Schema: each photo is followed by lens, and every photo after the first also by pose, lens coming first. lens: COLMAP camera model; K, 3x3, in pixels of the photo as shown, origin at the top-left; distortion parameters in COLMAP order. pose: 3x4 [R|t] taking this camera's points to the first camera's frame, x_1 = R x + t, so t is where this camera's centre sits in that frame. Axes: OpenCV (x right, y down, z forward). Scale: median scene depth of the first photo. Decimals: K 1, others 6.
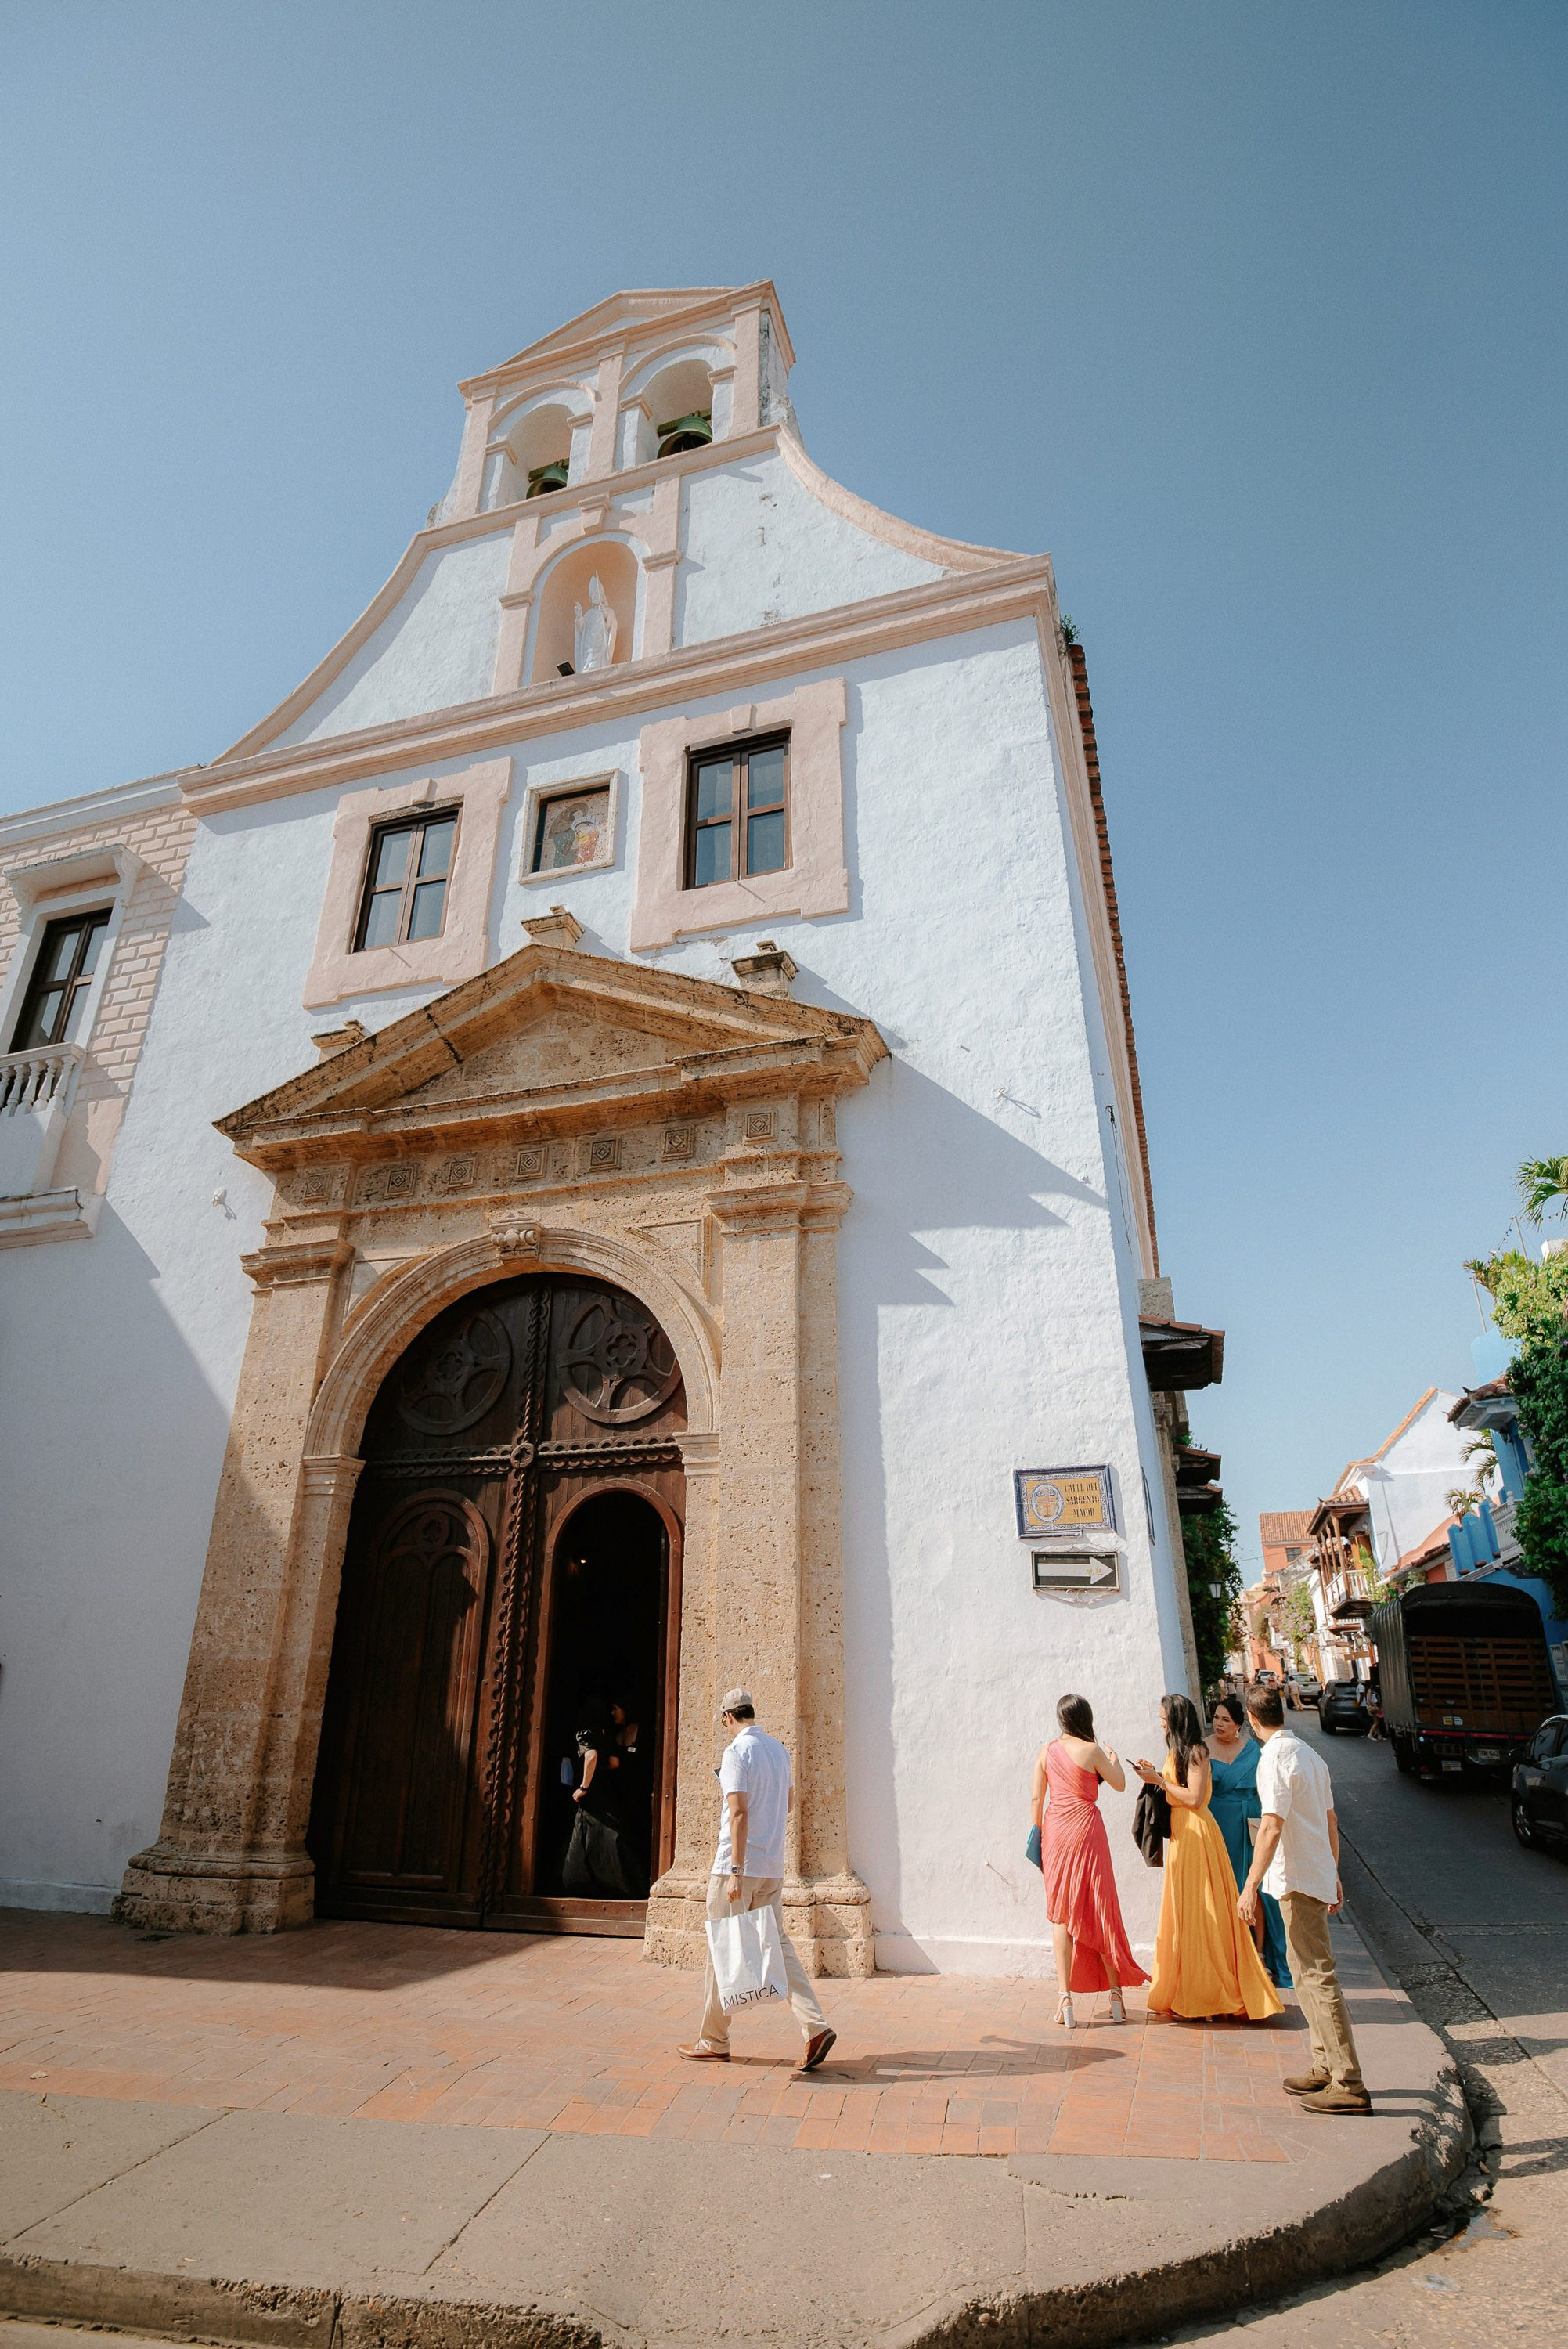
lens RADIAL K [[1179.5, 0, 784.0], [0, 1179.5, 1174.5], [0, 0, 1]] dist [-0.021320, -0.000993]
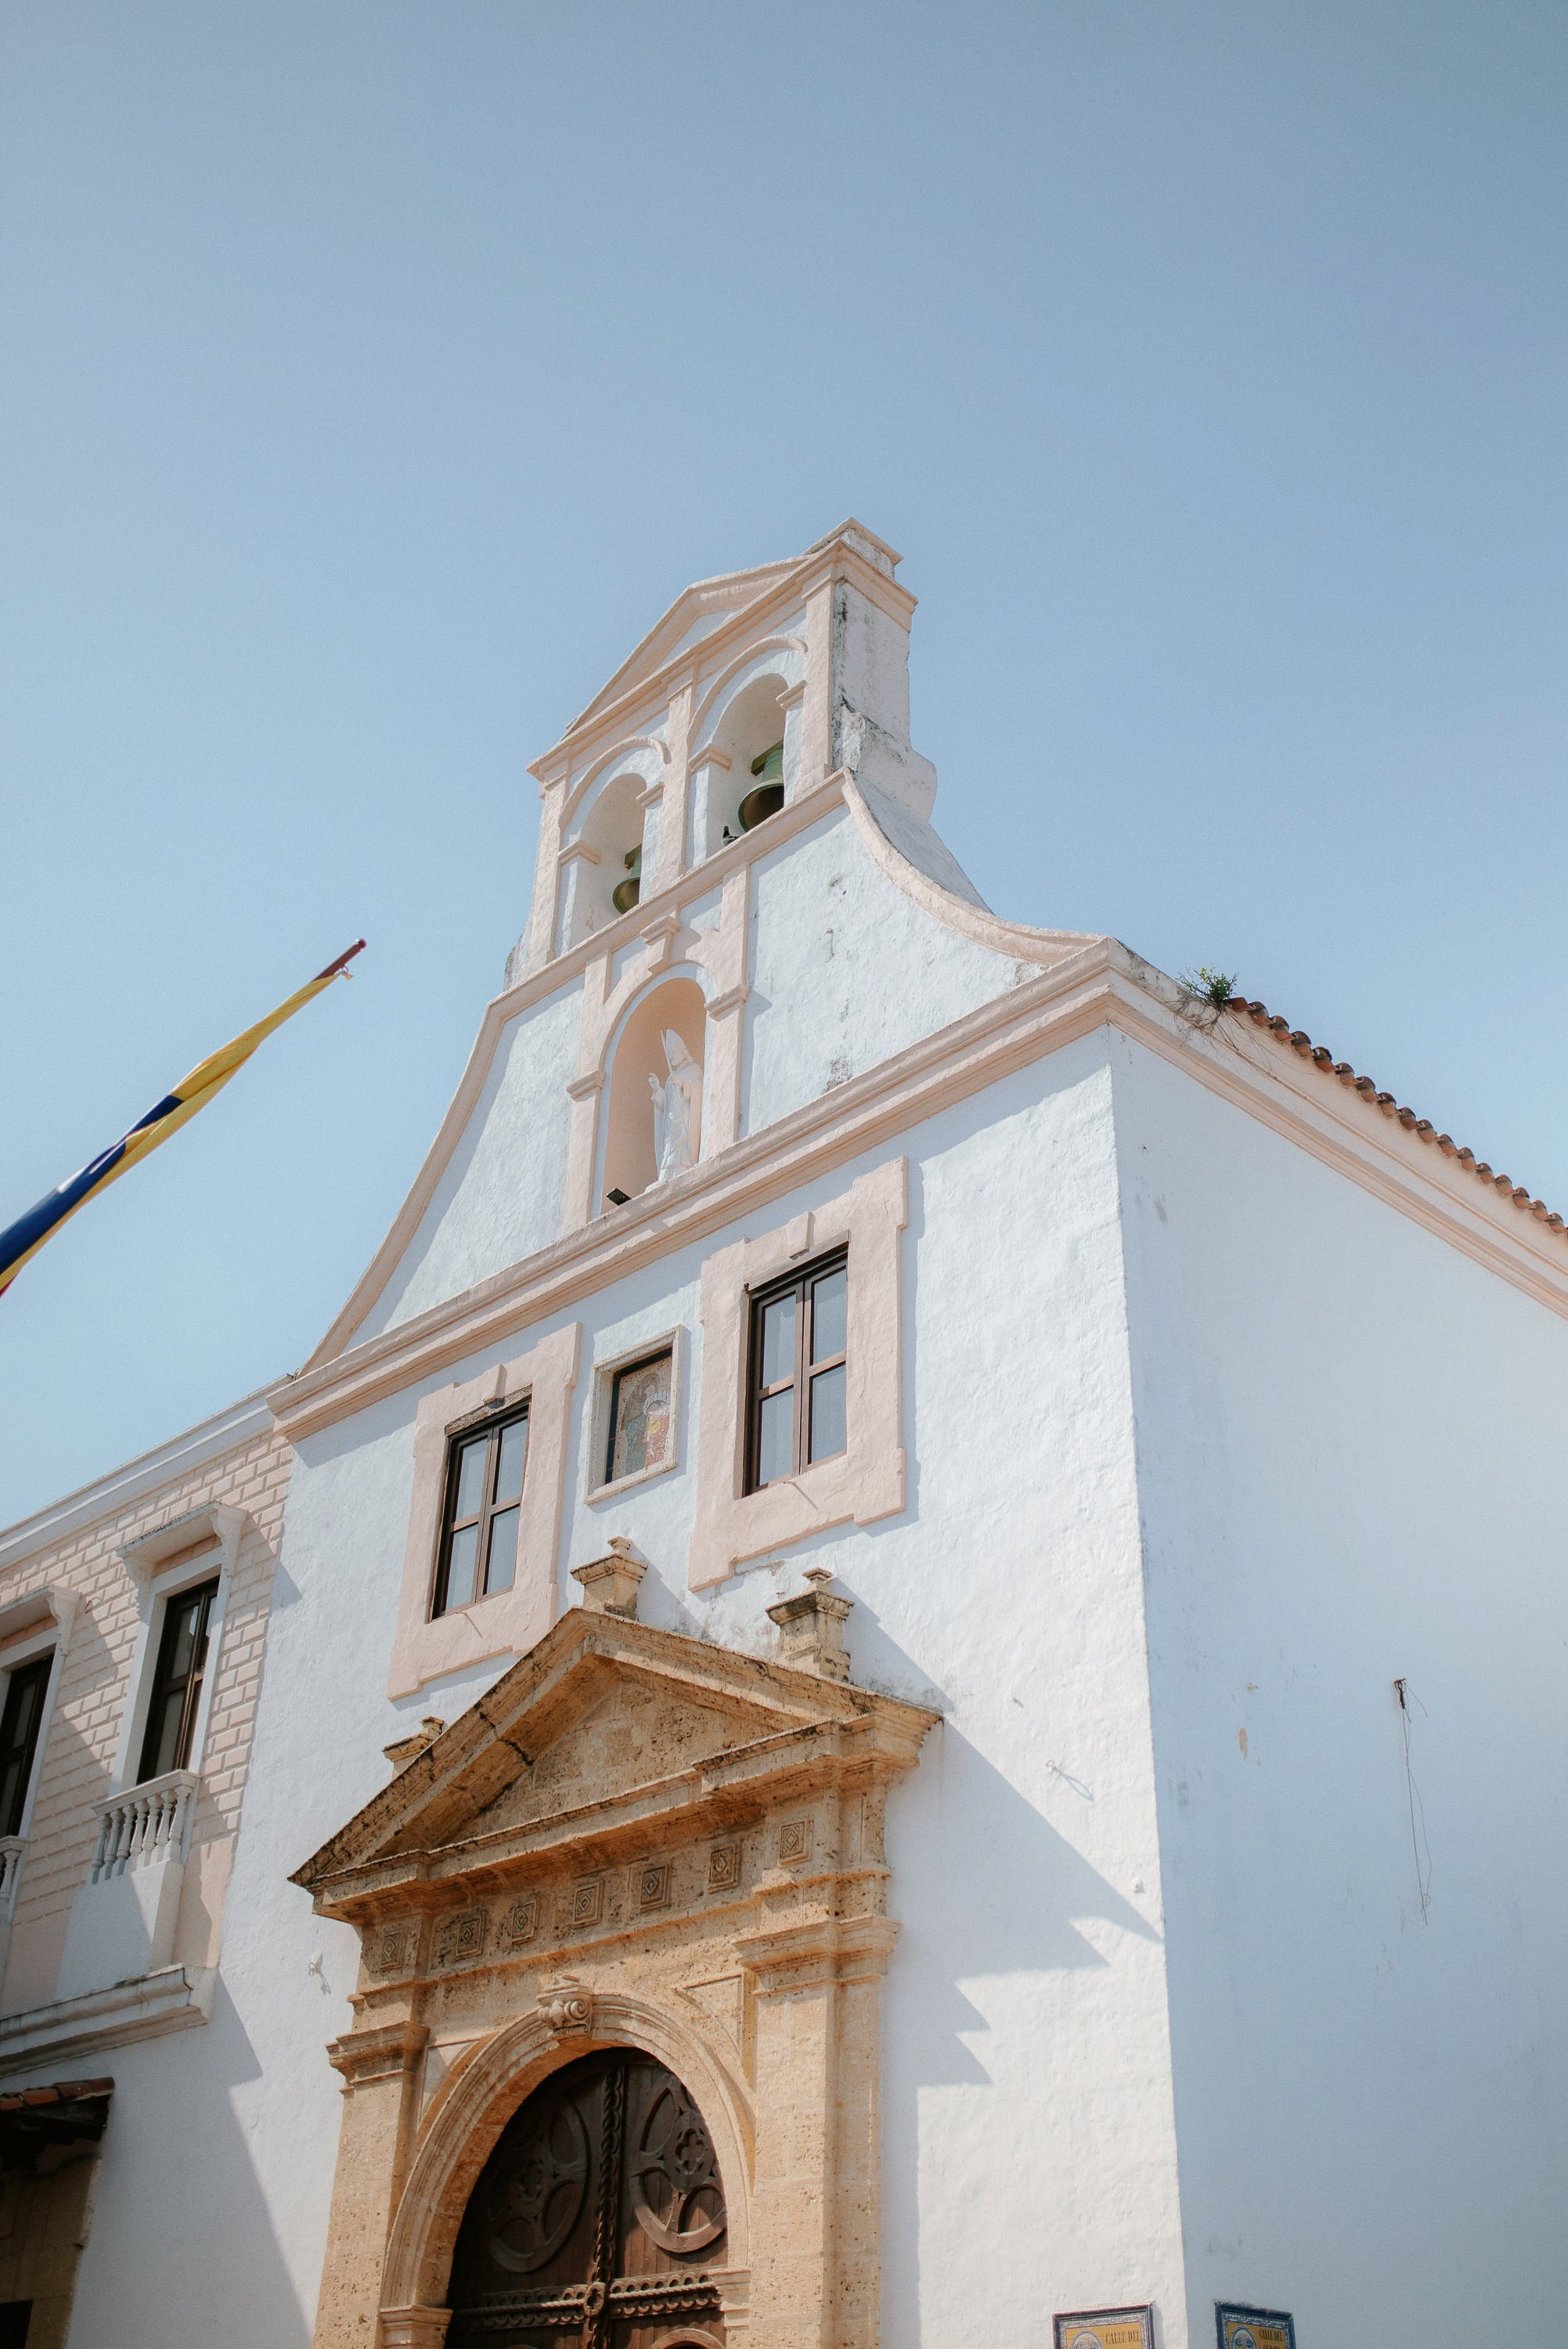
lens RADIAL K [[2362.1, 0, 784.0], [0, 2362.1, 1174.5], [0, 0, 1]] dist [-0.055035, 0.086693]
pose [[0.877514, -0.235122, -0.417956, 0.638800], [0.167900, 0.967027, -0.191493, -0.149853], [0.449199, 0.097863, 0.888056, -0.369531]]
